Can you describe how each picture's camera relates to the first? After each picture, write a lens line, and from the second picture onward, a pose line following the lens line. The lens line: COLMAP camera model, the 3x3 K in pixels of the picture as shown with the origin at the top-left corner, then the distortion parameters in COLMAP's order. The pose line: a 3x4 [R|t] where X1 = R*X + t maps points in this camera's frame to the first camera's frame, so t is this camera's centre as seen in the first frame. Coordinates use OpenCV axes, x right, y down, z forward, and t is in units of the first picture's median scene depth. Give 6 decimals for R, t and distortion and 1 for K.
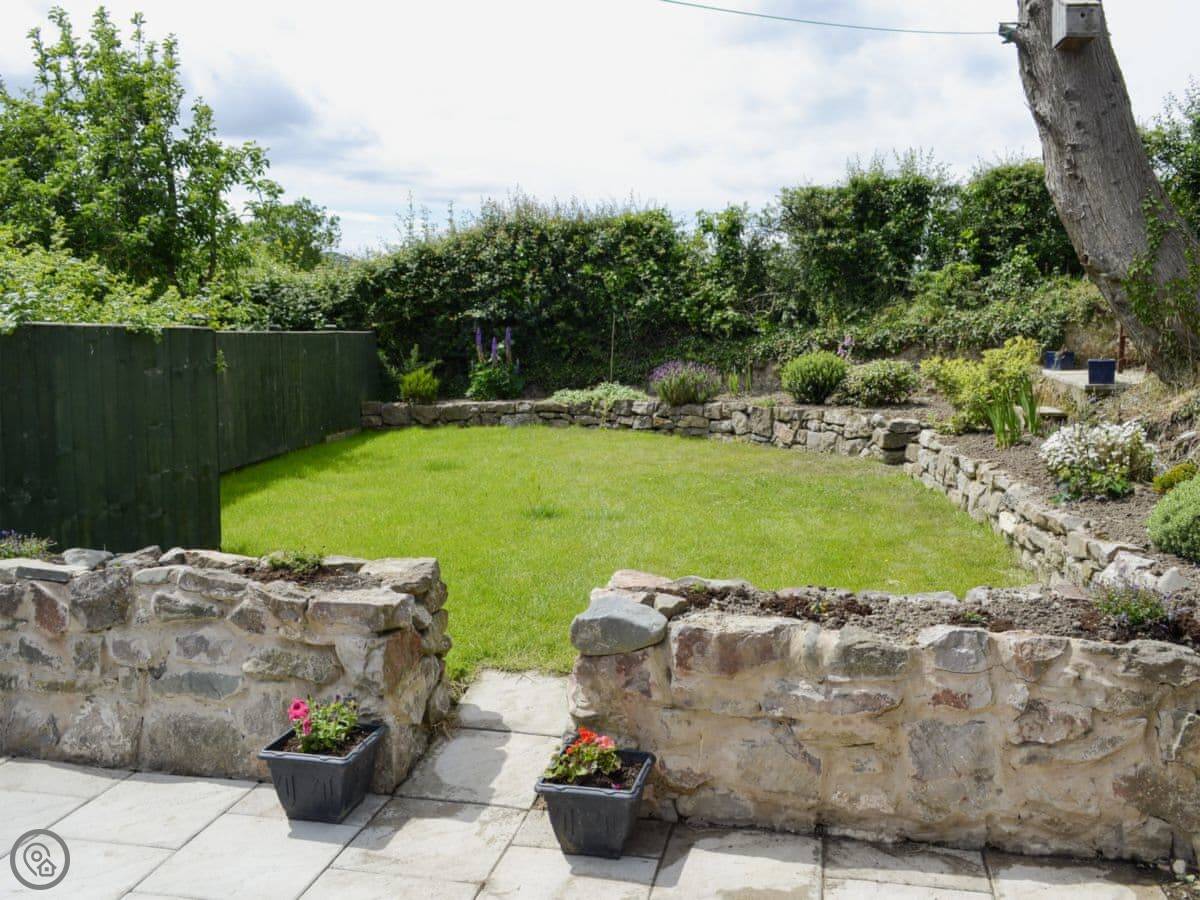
lens RADIAL K [[1094.6, 0, 600.0], [0, 1094.6, 450.0], [0, 0, 1]] dist [0.001516, -0.008647]
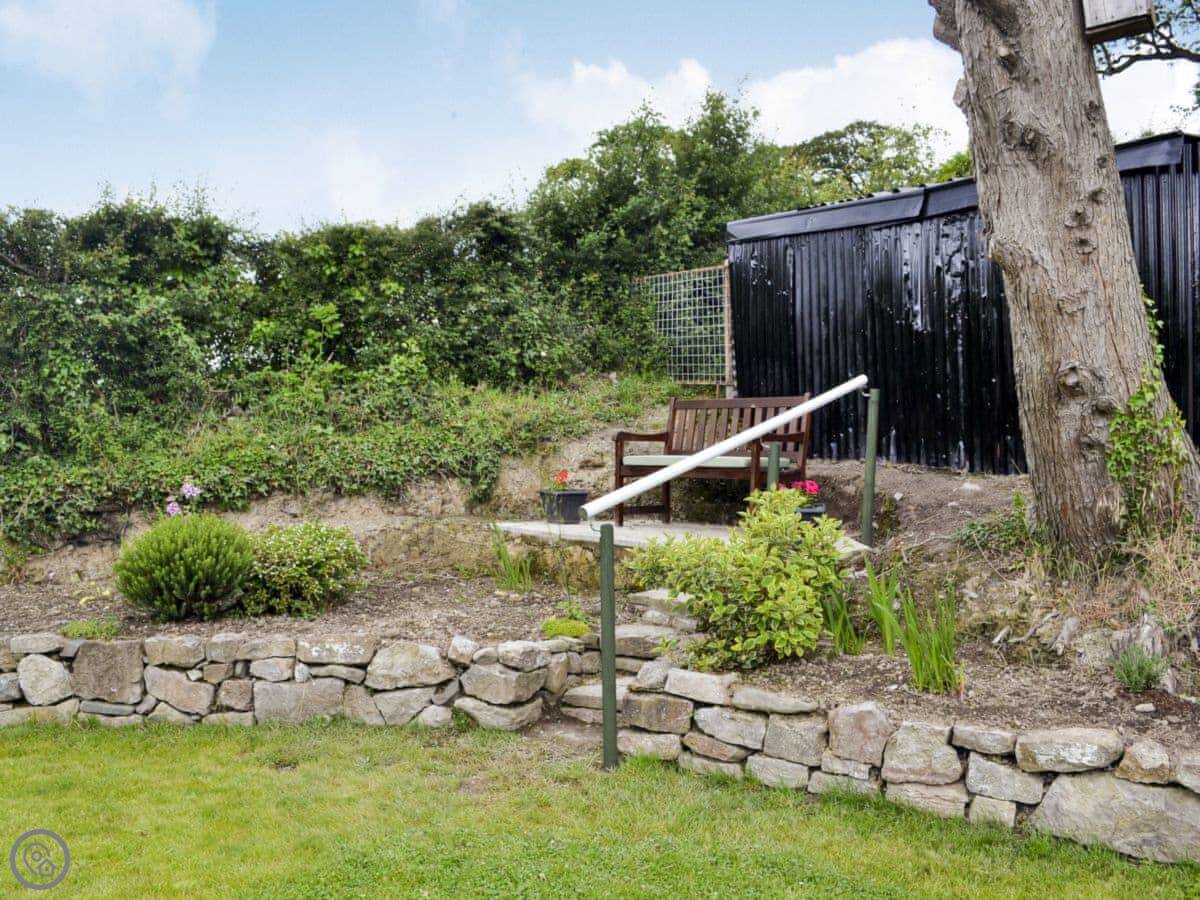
lens RADIAL K [[1094.6, 0, 600.0], [0, 1094.6, 450.0], [0, 0, 1]] dist [0.001516, -0.008647]
pose [[0.553351, -0.010425, 0.832883, -0.111128], [0.092225, 0.994540, -0.048824, -0.068912], [-0.827827, 0.103829, 0.551291, 0.489637]]
